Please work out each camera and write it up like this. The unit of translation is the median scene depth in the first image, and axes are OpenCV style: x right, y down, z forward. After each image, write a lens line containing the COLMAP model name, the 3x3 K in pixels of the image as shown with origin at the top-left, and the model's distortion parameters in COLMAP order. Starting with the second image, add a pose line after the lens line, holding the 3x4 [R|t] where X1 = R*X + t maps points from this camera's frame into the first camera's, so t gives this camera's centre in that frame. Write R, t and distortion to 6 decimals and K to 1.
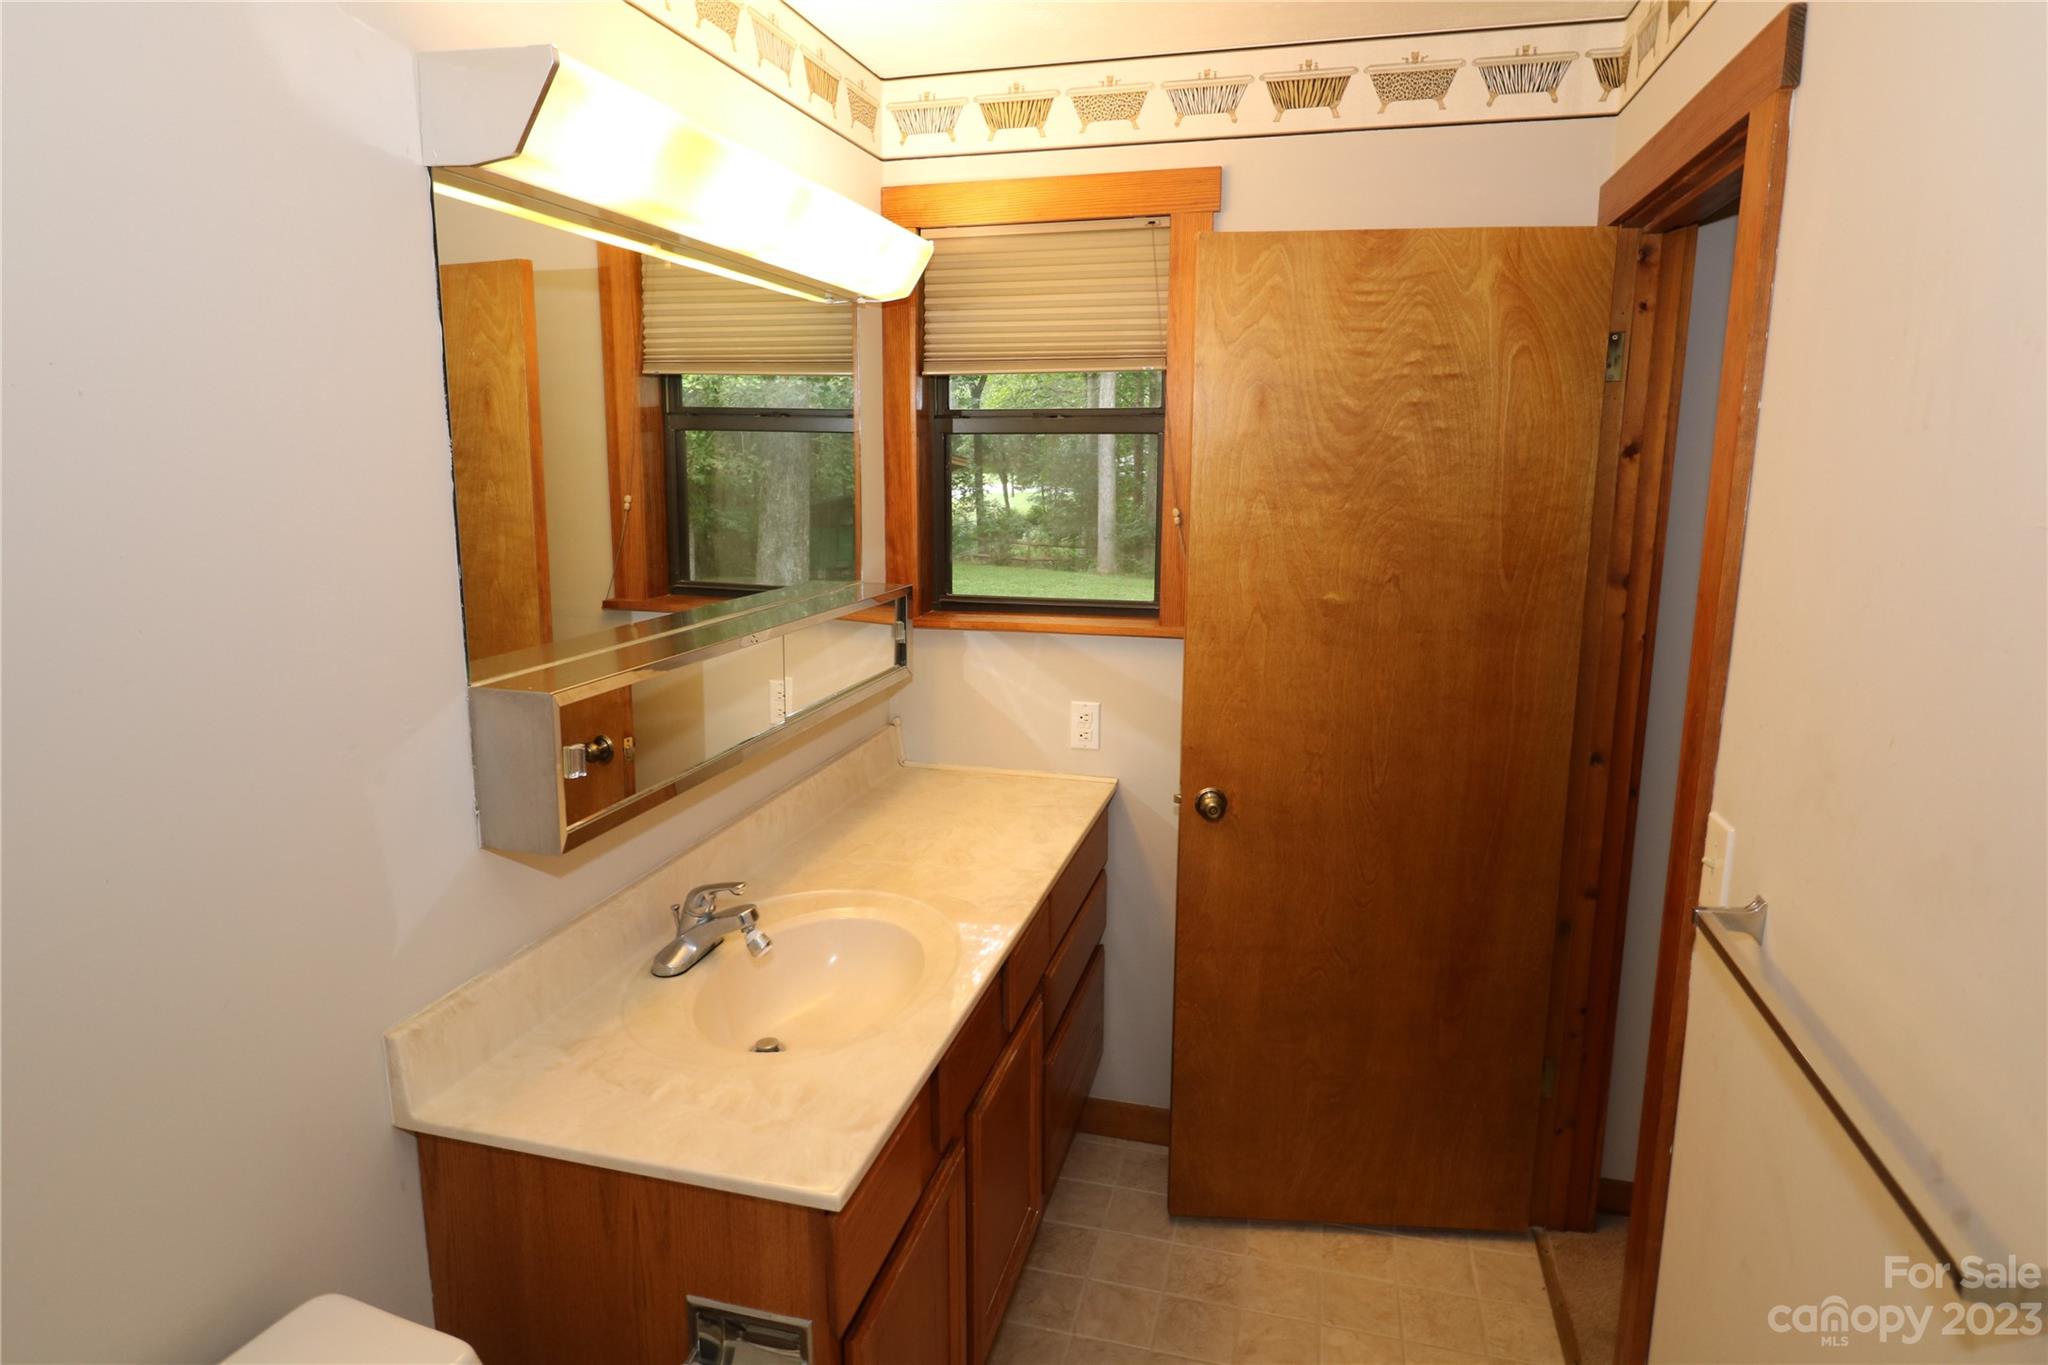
lens RADIAL K [[1146.2, 0, 1022.0], [0, 1146.2, 659.6], [0, 0, 1]] dist [0.009212, -0.015368]
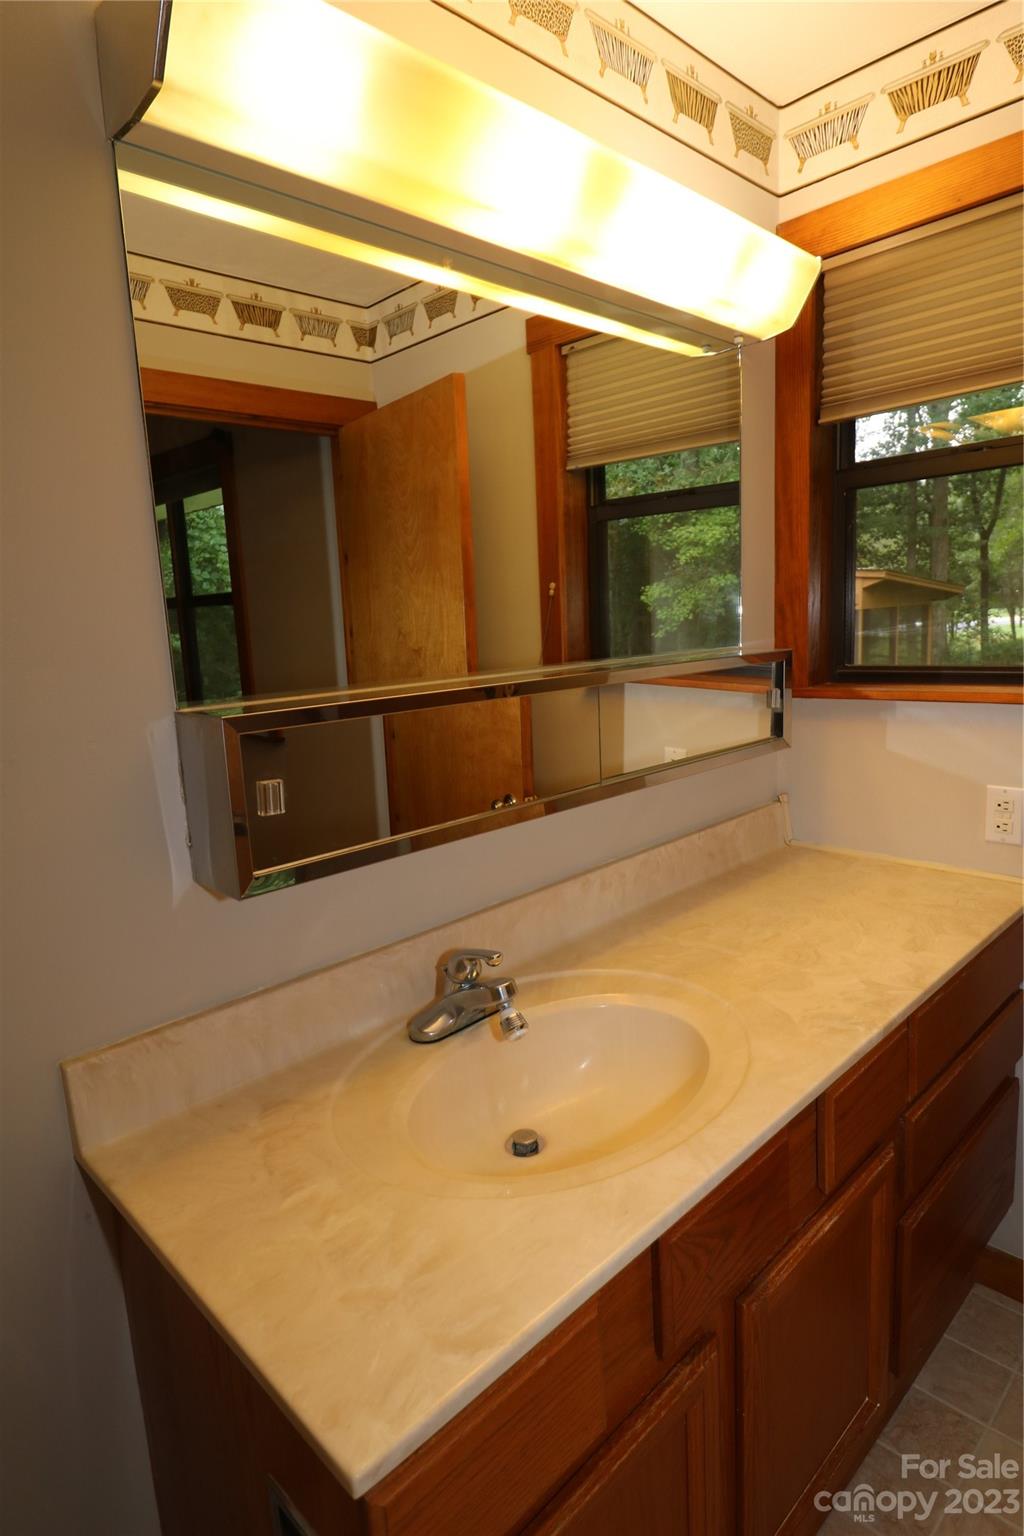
lens RADIAL K [[859.6, 0, 523.7], [0, 859.6, 763.0], [0, 0, 1]] dist [0.009212, -0.015368]
pose [[0.863202, 0.039454, -0.503315, 0.077838], [-0.037805, 0.999194, 0.013488, 0.028036], [0.503441, 0.007385, 0.863998, 0.324052]]
